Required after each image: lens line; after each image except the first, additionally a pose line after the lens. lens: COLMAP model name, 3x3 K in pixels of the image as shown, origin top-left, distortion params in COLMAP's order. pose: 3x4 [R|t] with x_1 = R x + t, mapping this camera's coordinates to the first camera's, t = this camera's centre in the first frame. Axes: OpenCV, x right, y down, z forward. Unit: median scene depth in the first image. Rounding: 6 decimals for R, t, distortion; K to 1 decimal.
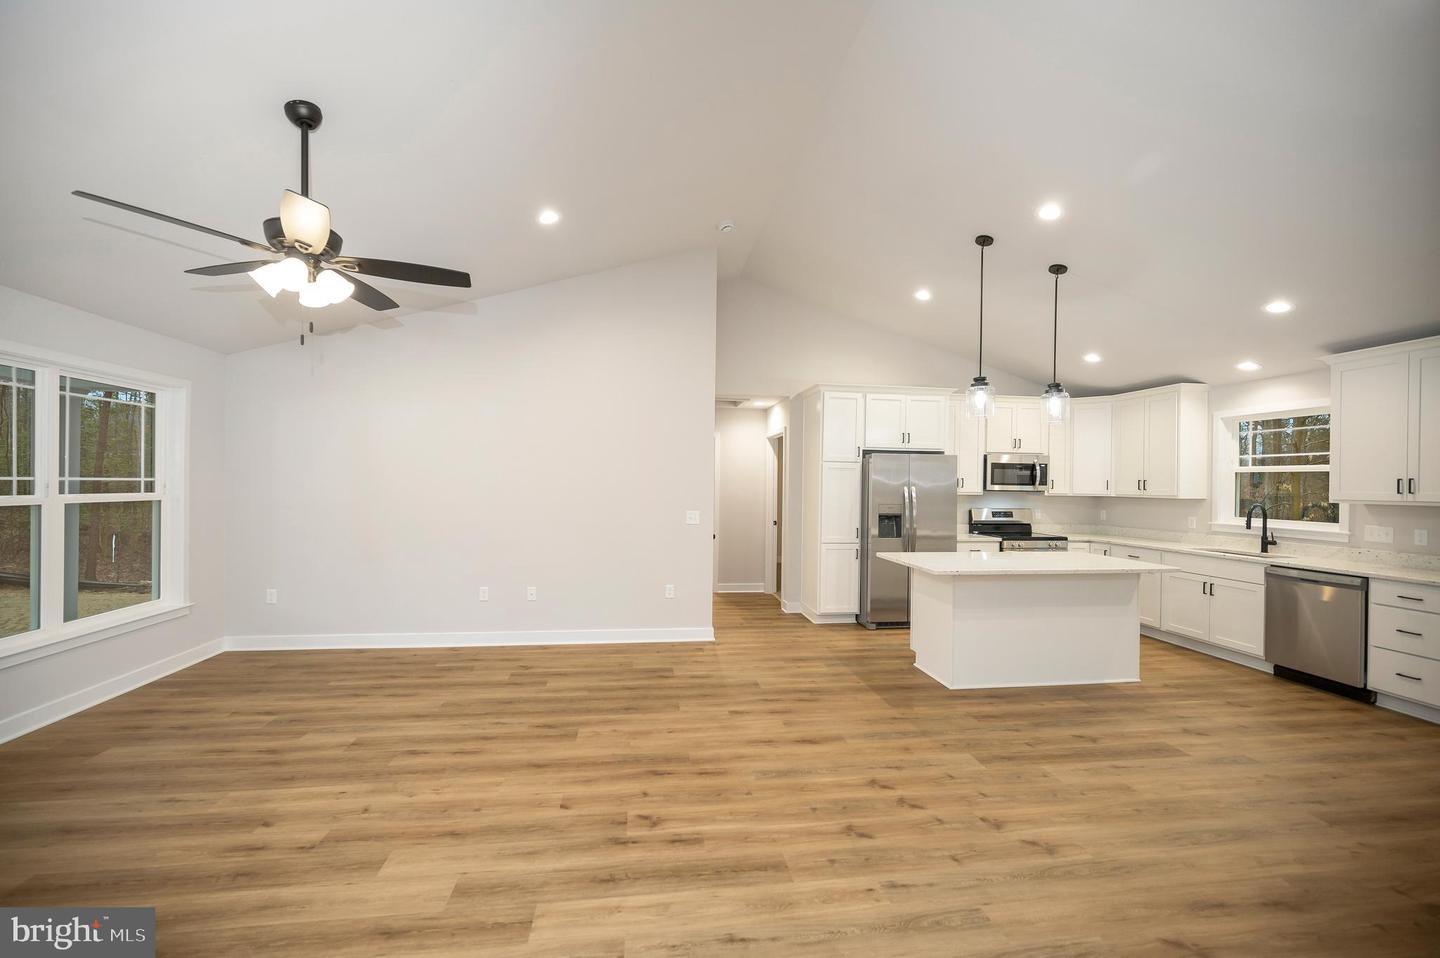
lens RADIAL K [[573.4, 0, 716.6], [0, 573.4, 485.6], [0, 0, 1]] dist [-0.001972, -0.000296]
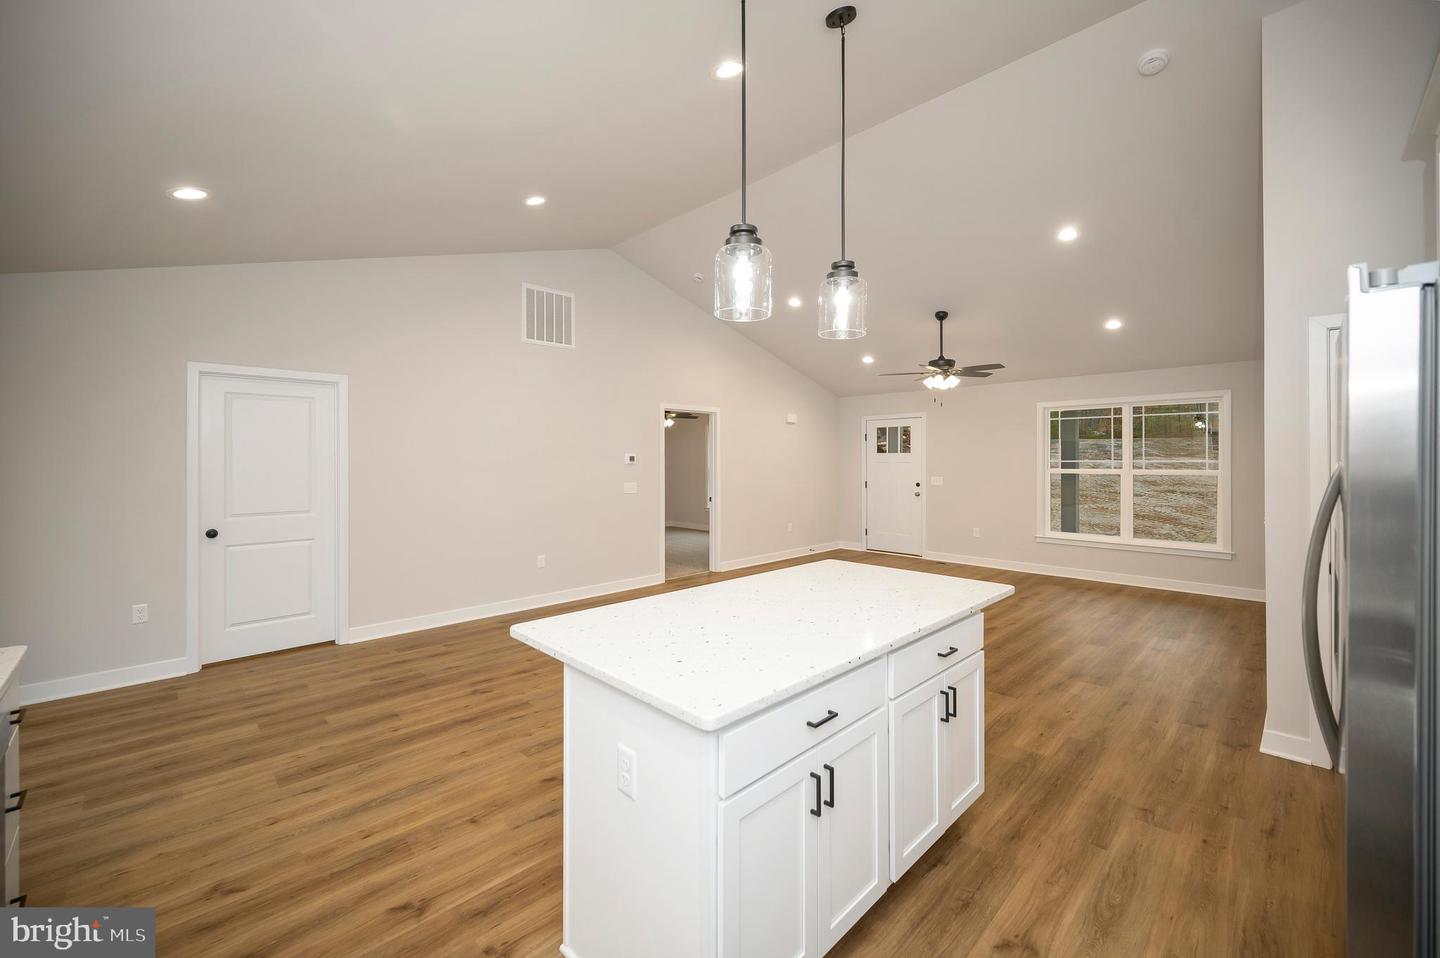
lens RADIAL K [[576.1, 0, 715.1], [0, 576.1, 459.3], [0, 0, 1]] dist [-0.004262, -0.000172]
pose [[-0.803010, -0.013051, -0.595822, 0.870268], [-0.011996, 0.999912, -0.005736, 0.007117], [0.595845, 0.002542, -0.803096, 1.341010]]
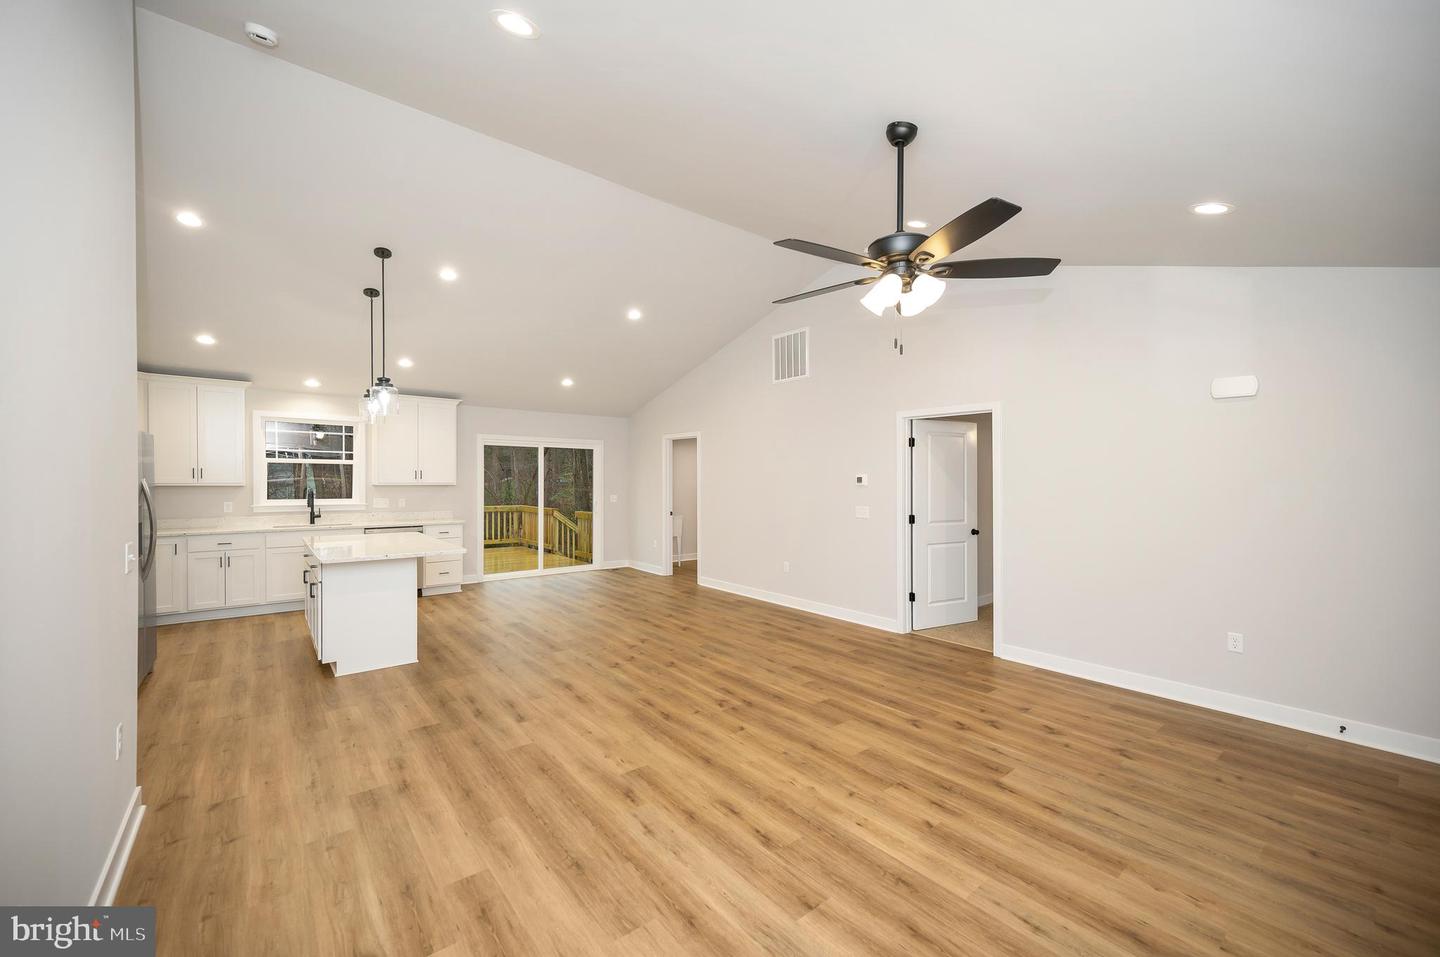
lens RADIAL K [[578.0, 0, 728.3], [0, 578.0, 474.4], [0, 0, 1]] dist [-0.001311, -0.000298]
pose [[-0.524992, -0.010720, 0.851040, -0.794337], [-0.007938, 0.999939, 0.007699, -0.019339], [-0.851070, -0.002714, -0.525045, 0.998323]]
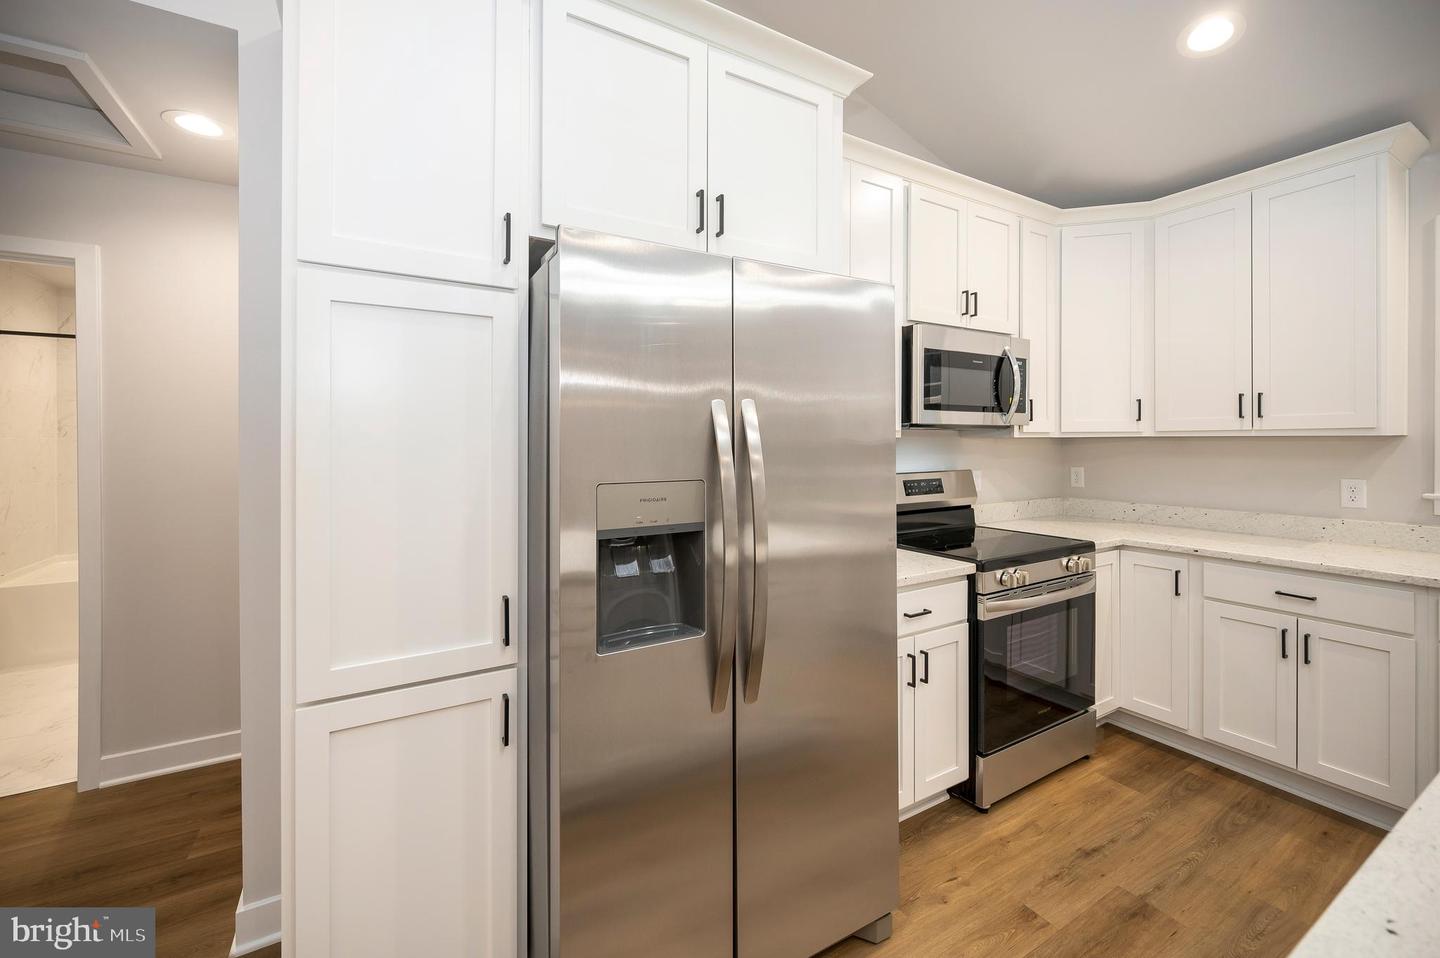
lens RADIAL K [[582.8, 0, 716.4], [0, 582.8, 449.3], [0, 0, 1]] dist [0.001132, 0.000004]
pose [[0.924156, -0.022496, 0.381352, 0.315530], [0.017151, 0.999701, 0.017409, 0.021583], [-0.381630, -0.009549, 0.924266, 1.026373]]
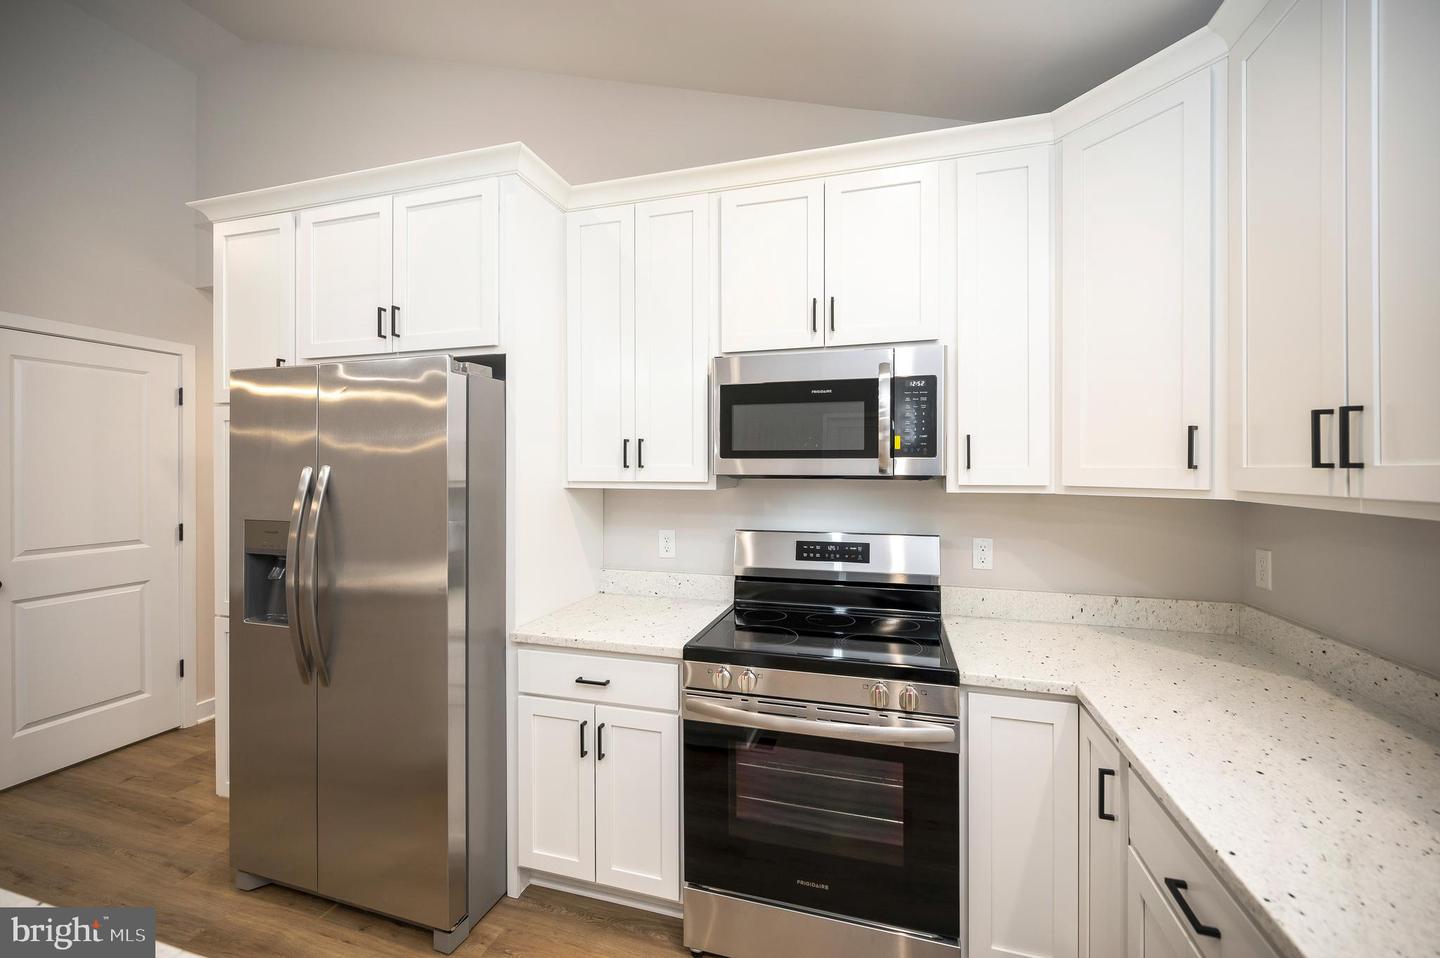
lens RADIAL K [[578.0, 0, 728.3], [0, 578.0, 474.9], [0, 0, 1]] dist [-0.001311, -0.000298]
pose [[0.912683, -0.008374, -0.408582, 0.875007], [0.009571, 0.999954, 0.000886, 0.010932], [0.408555, -0.004720, 0.912721, 1.041079]]
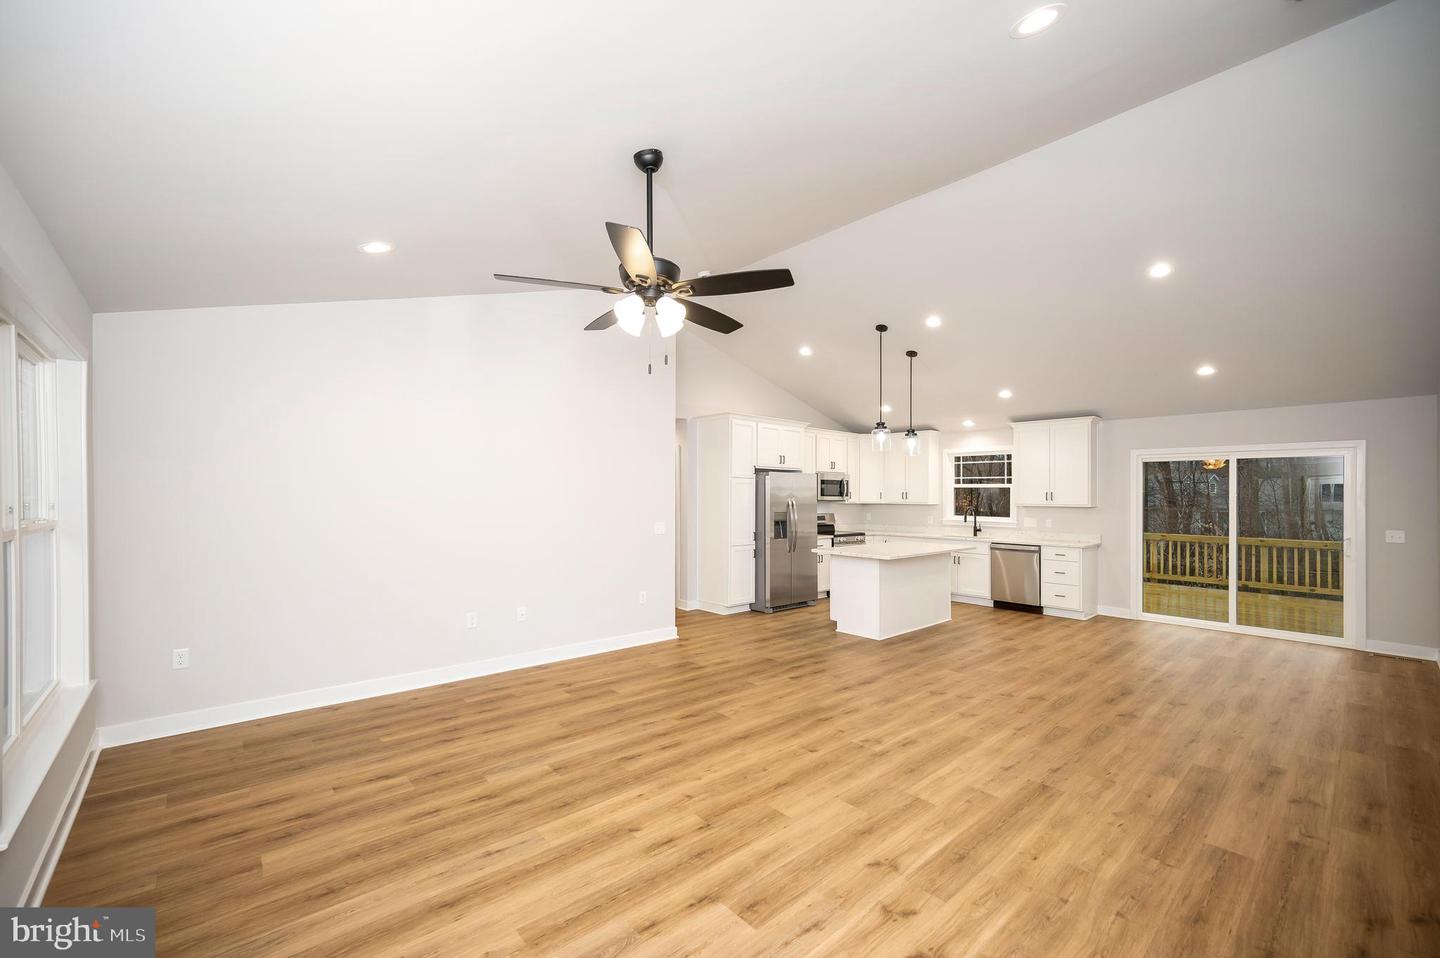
lens RADIAL K [[581.5, 0, 719.6], [0, 581.5, 490.7], [0, 0, 1]] dist [0.000074, -0.000182]
pose [[0.830357, -0.001416, 0.557229, -0.675444], [0.005581, 0.999968, -0.005776, -0.010660], [-0.557203, 0.007906, 0.830339, 0.014587]]
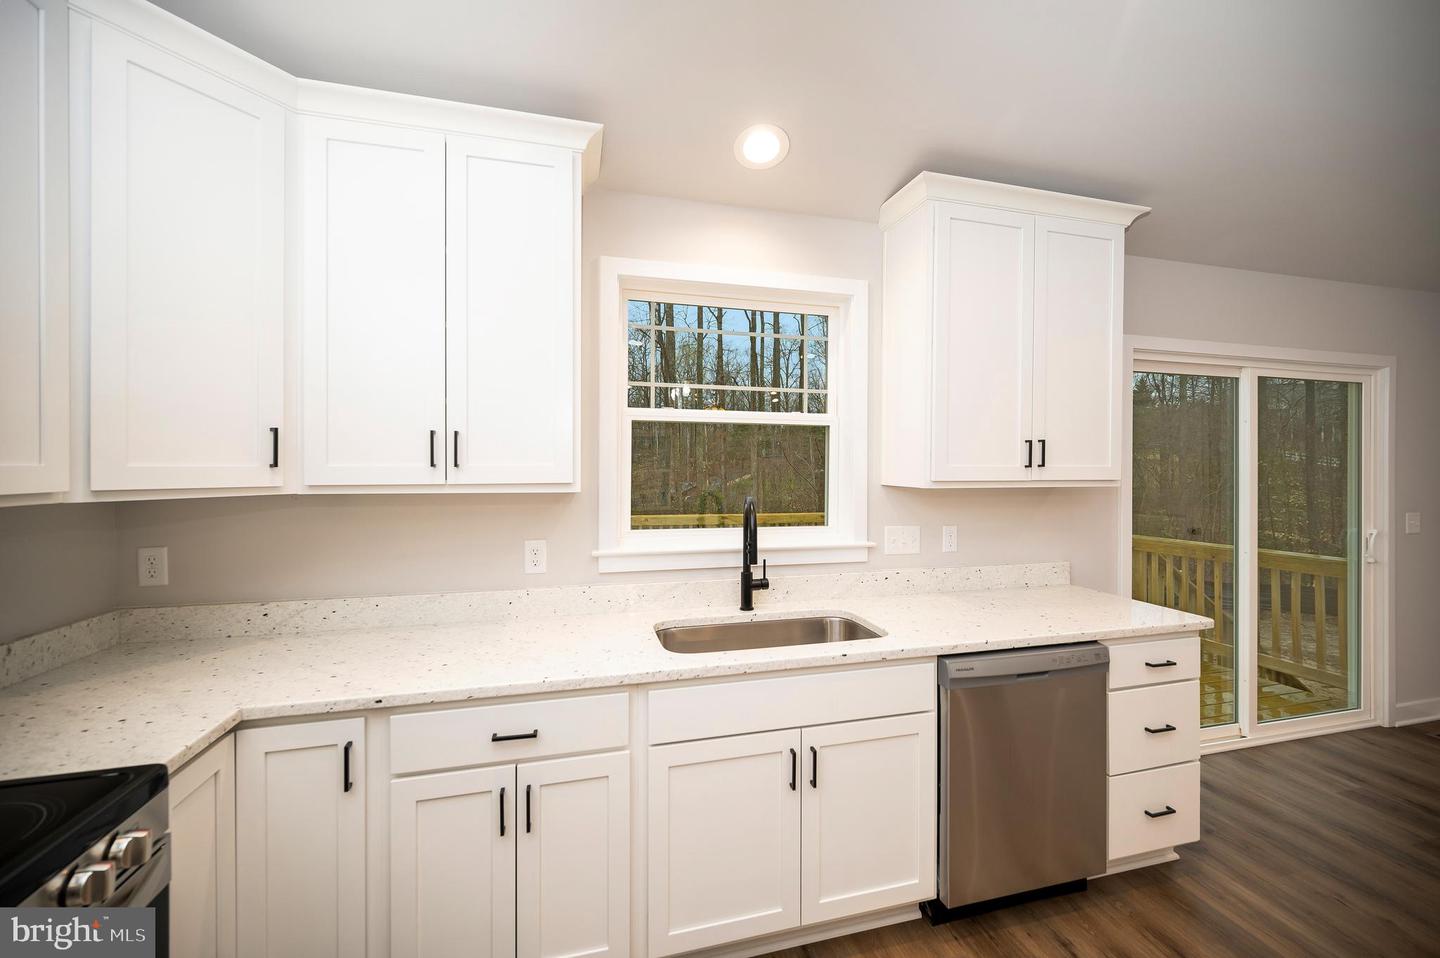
lens RADIAL K [[570.1, 0, 729.3], [0, 570.1, 467.9], [0, 0, 1]] dist [-0.001911, -0.000170]
pose [[-0.120952, -0.015871, 0.992531, 0.608732], [0.000507, 0.999871, 0.016050, 0.005166], [-0.992658, 0.002445, -0.120928, 1.205714]]
